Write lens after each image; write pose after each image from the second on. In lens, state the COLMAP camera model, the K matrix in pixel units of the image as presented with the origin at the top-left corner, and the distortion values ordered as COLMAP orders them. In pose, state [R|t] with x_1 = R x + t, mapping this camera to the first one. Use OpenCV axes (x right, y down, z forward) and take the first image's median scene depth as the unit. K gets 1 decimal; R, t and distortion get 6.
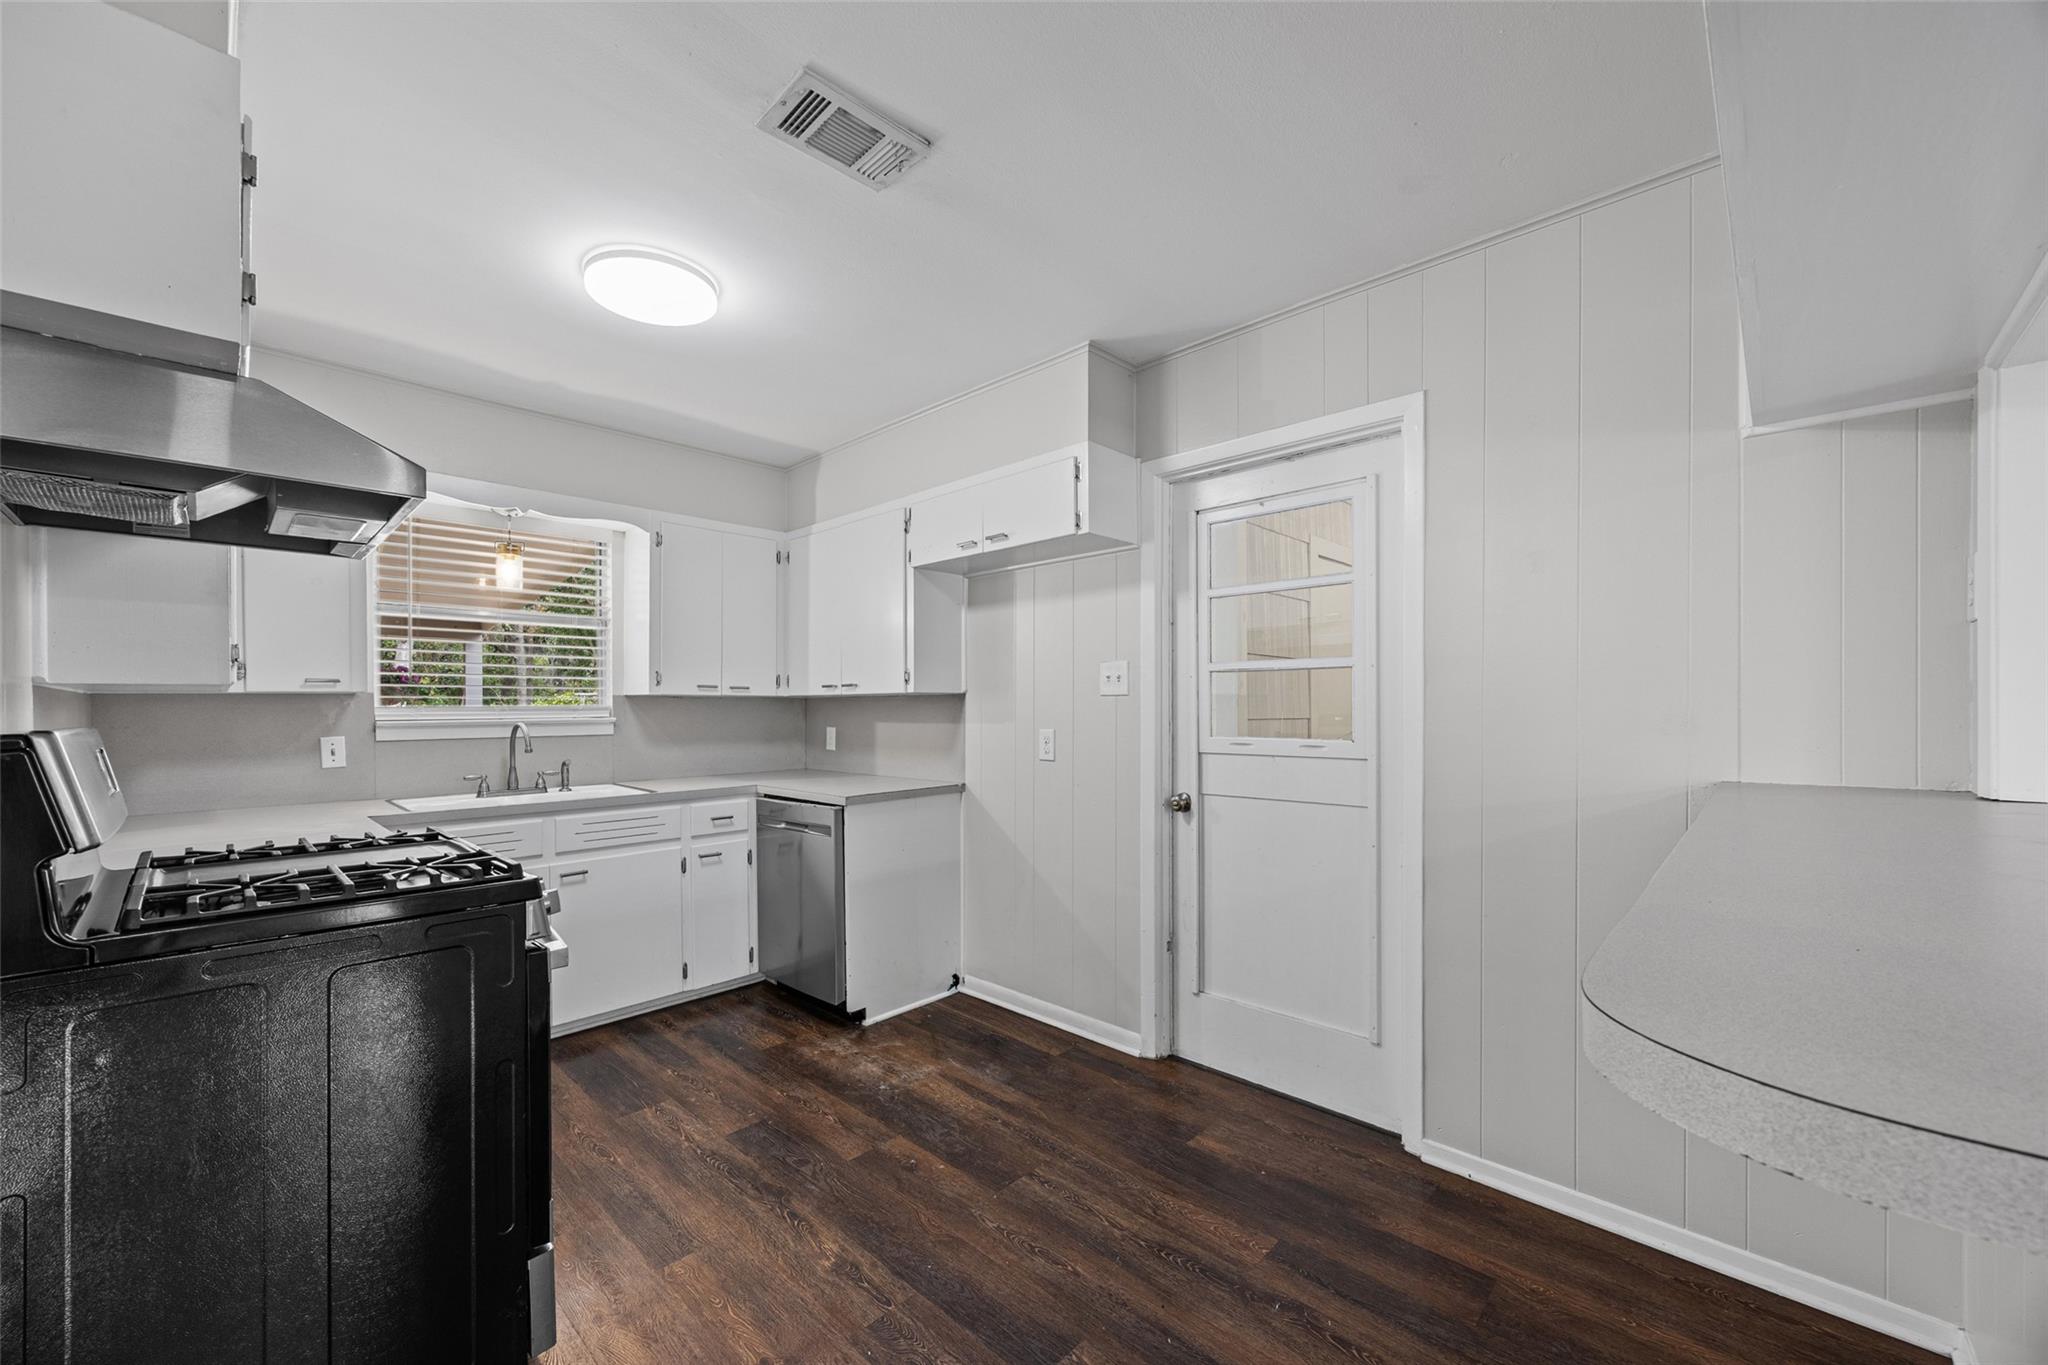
lens RADIAL K [[803.2, 0, 1013.5], [0, 803.2, 705.0], [0, 0, 1]] dist [-0.001275, -0.000154]
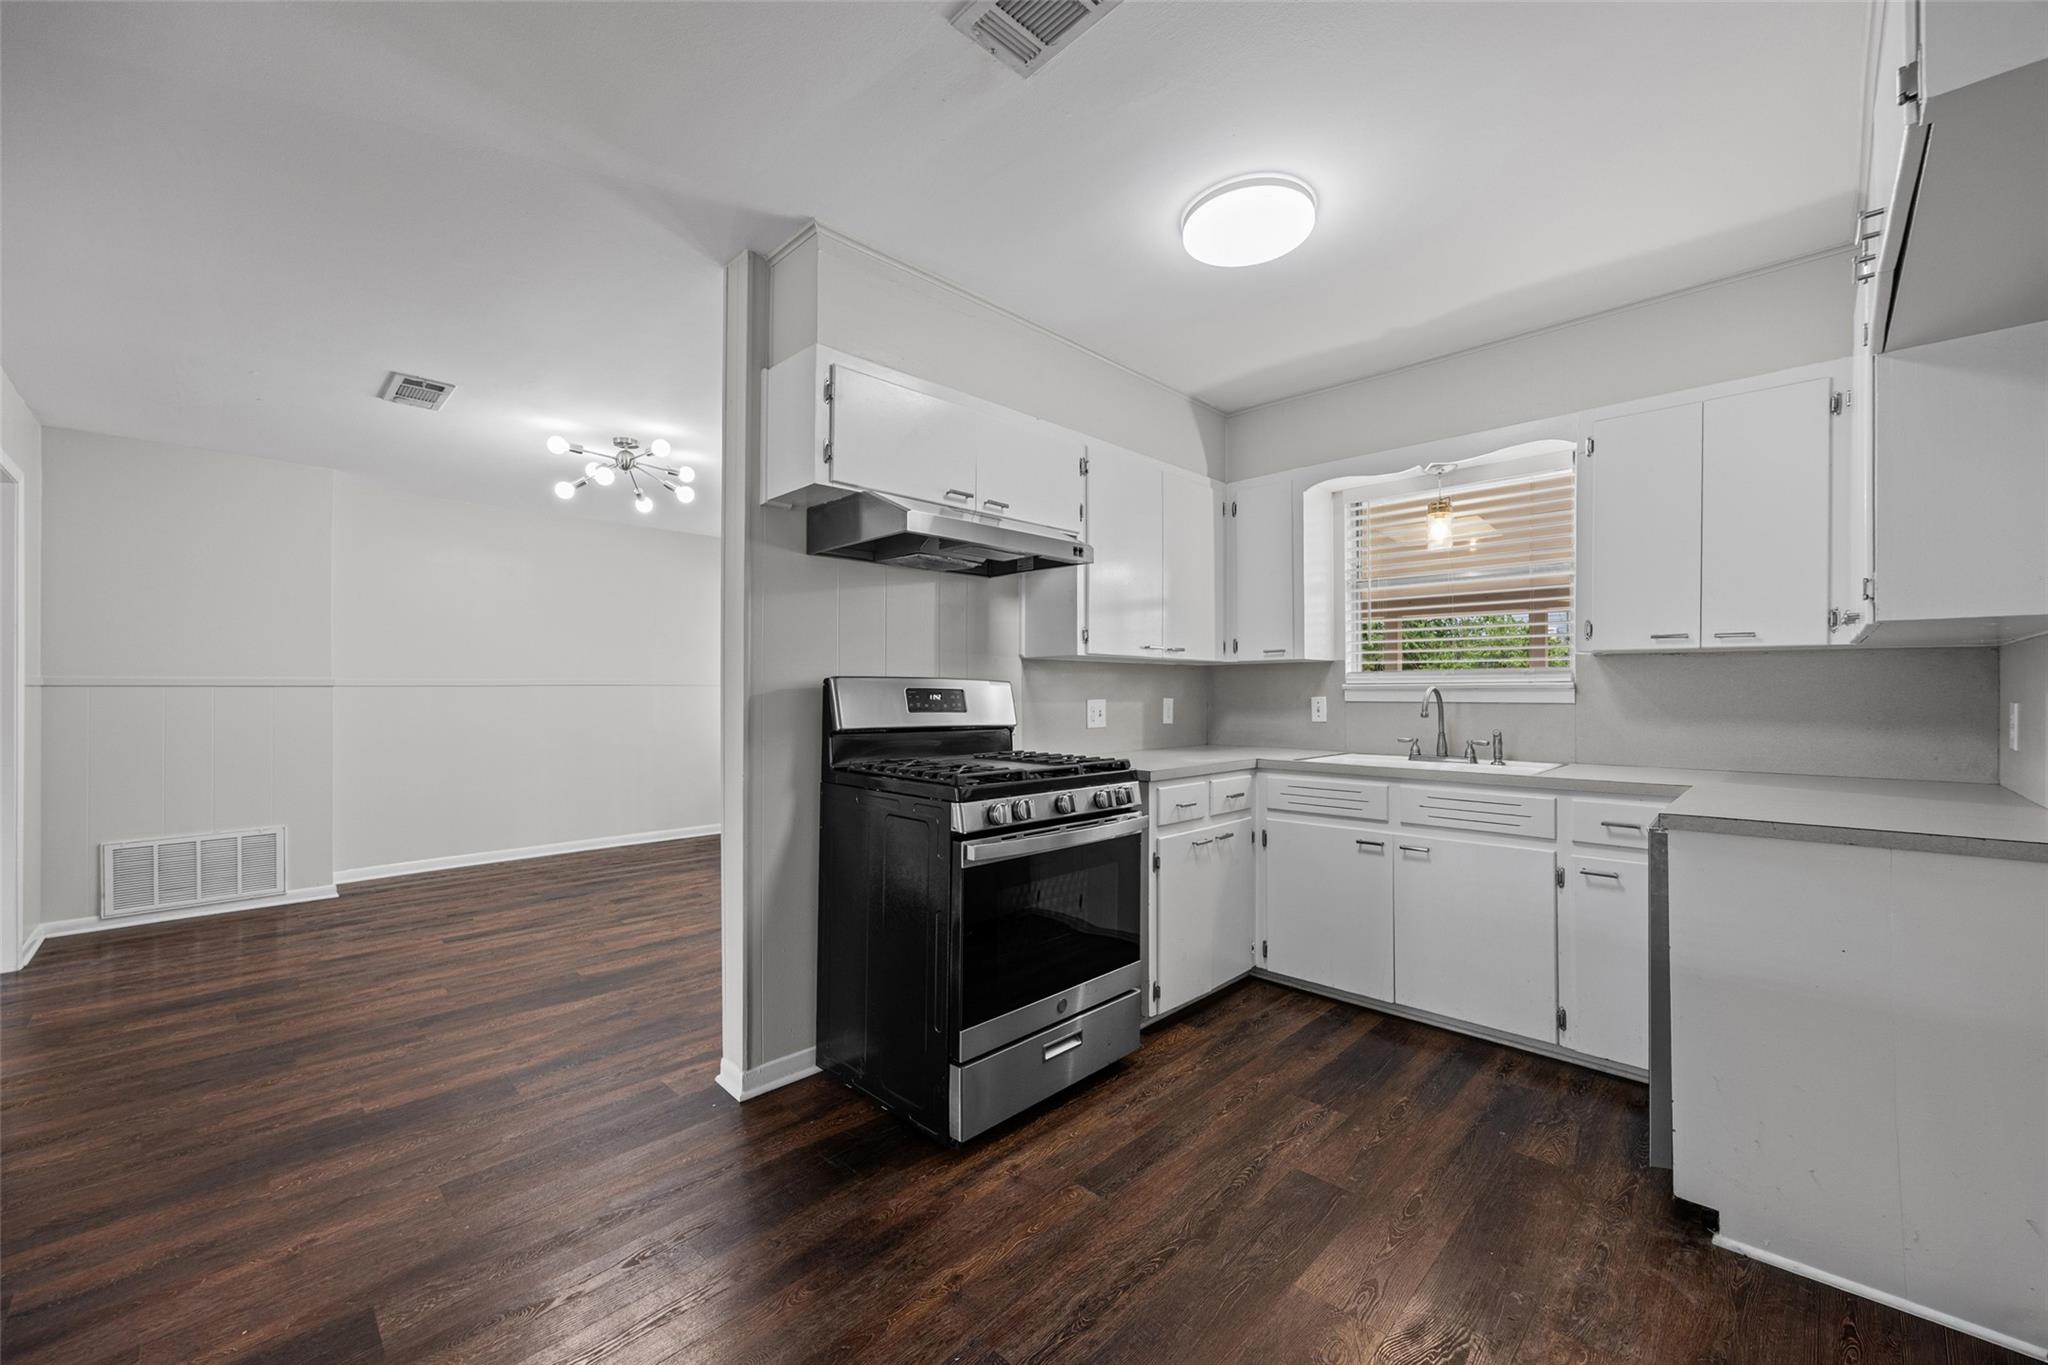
lens RADIAL K [[800.4, 0, 1024.0], [0, 800.4, 682.5], [0, 0, 1]] dist [-0.000746, -0.000121]
pose [[-0.010218, -0.004700, -0.999937, 0.351975], [0.003400, 0.999983, -0.004735, 0.020544], [0.999942, -0.003448, -0.010201, 0.523279]]
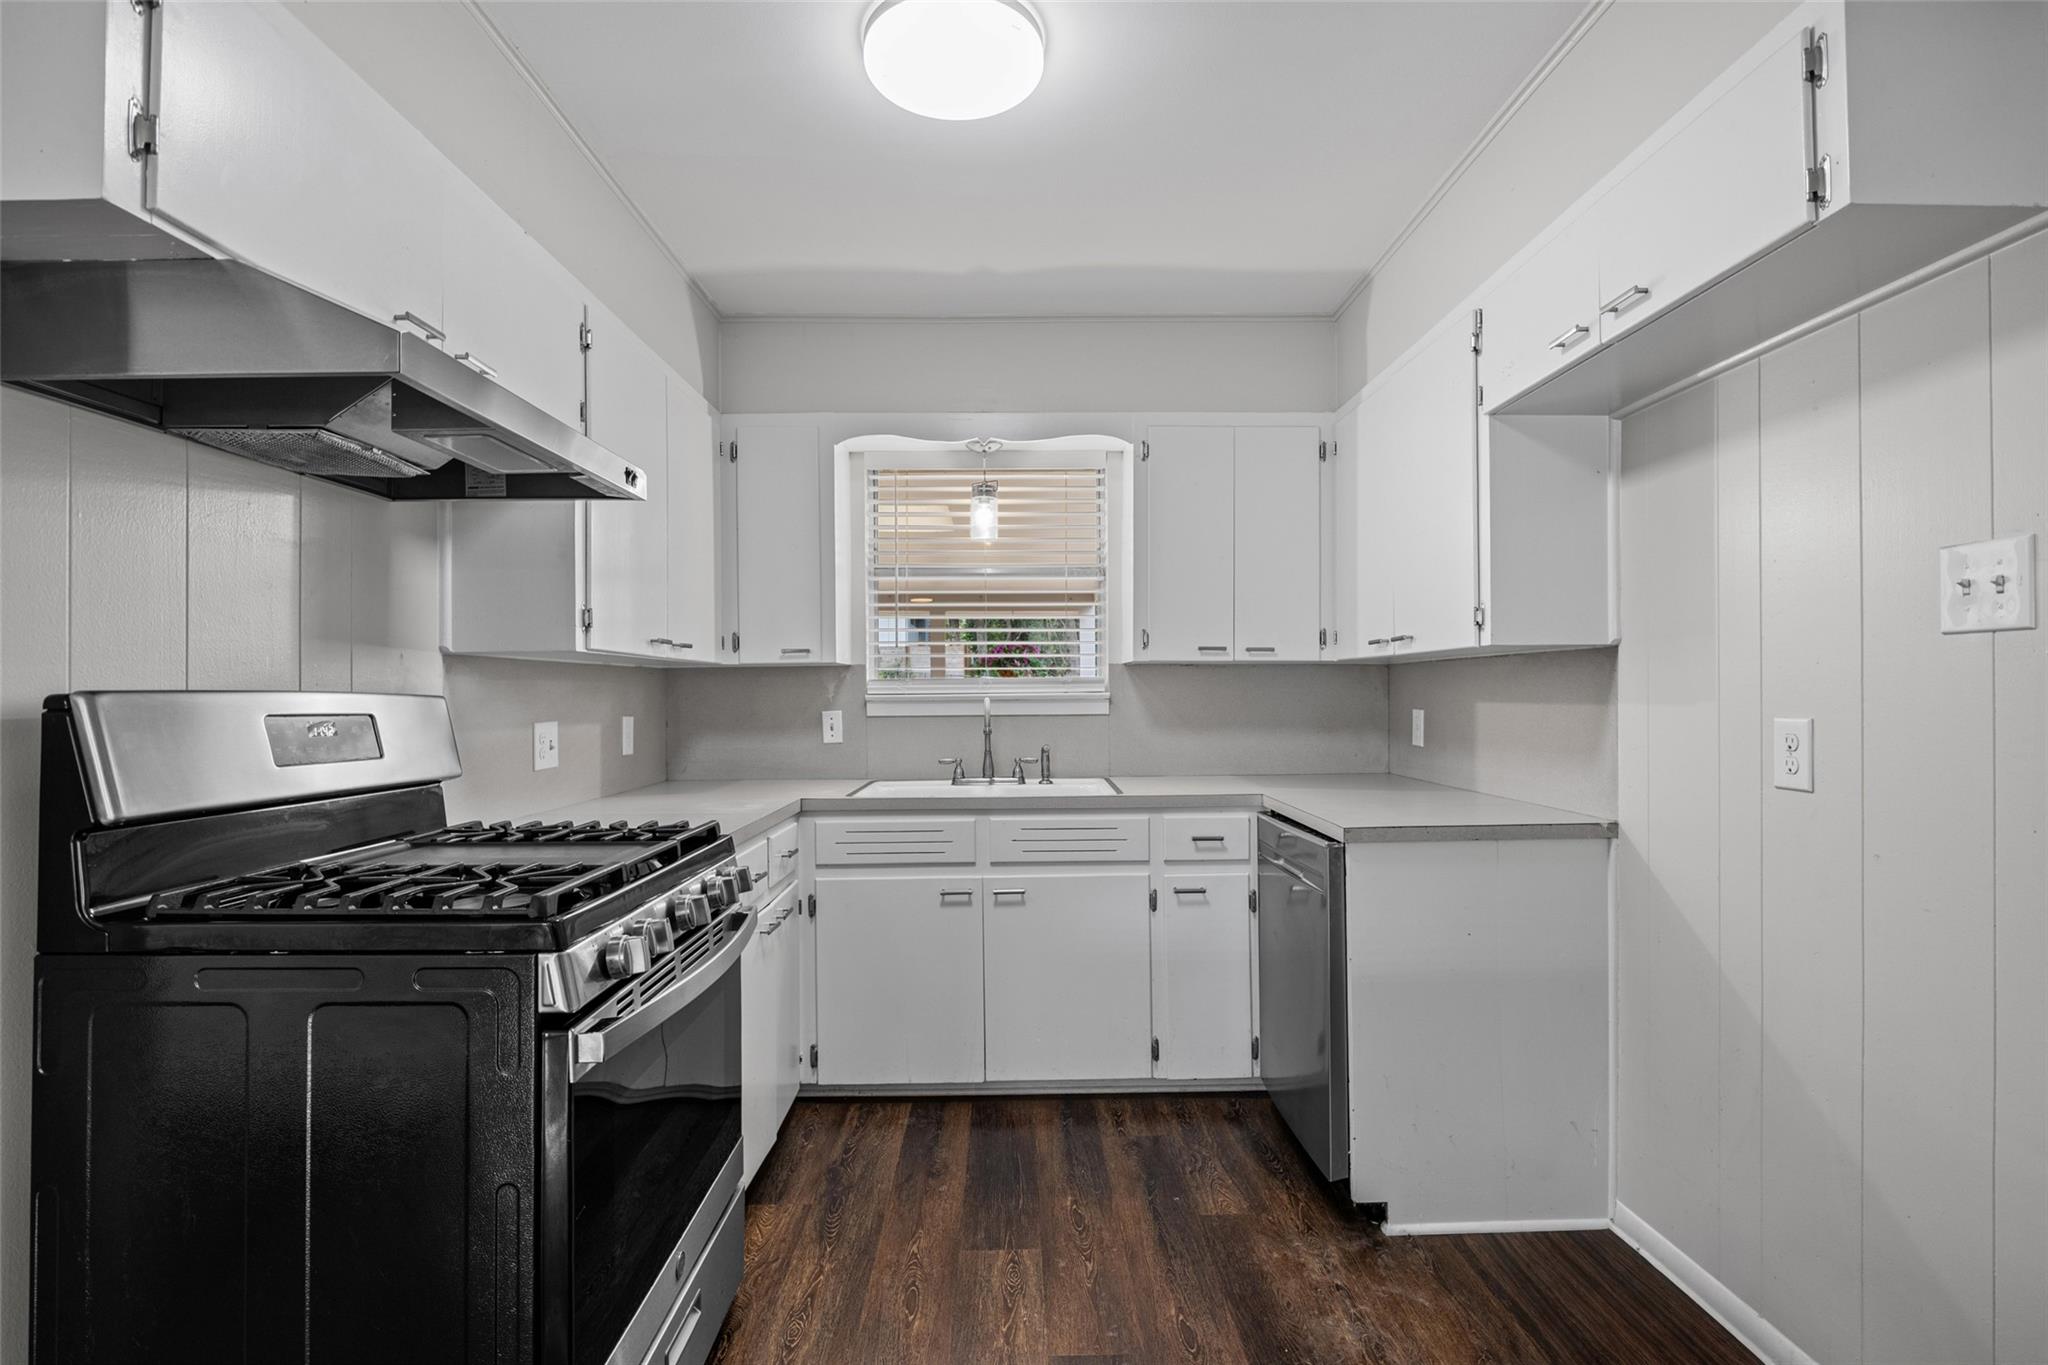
lens RADIAL K [[956.9, 0, 1024.0], [0, 956.9, 682.5], [0, 0, 1]] dist [-0.004737, -0.000066]
pose [[0.706559, -0.006193, -0.707627, 0.111460], [0.004958, 0.999980, -0.003801, 0.010457], [0.707636, -0.000823, 0.706576, 0.331896]]
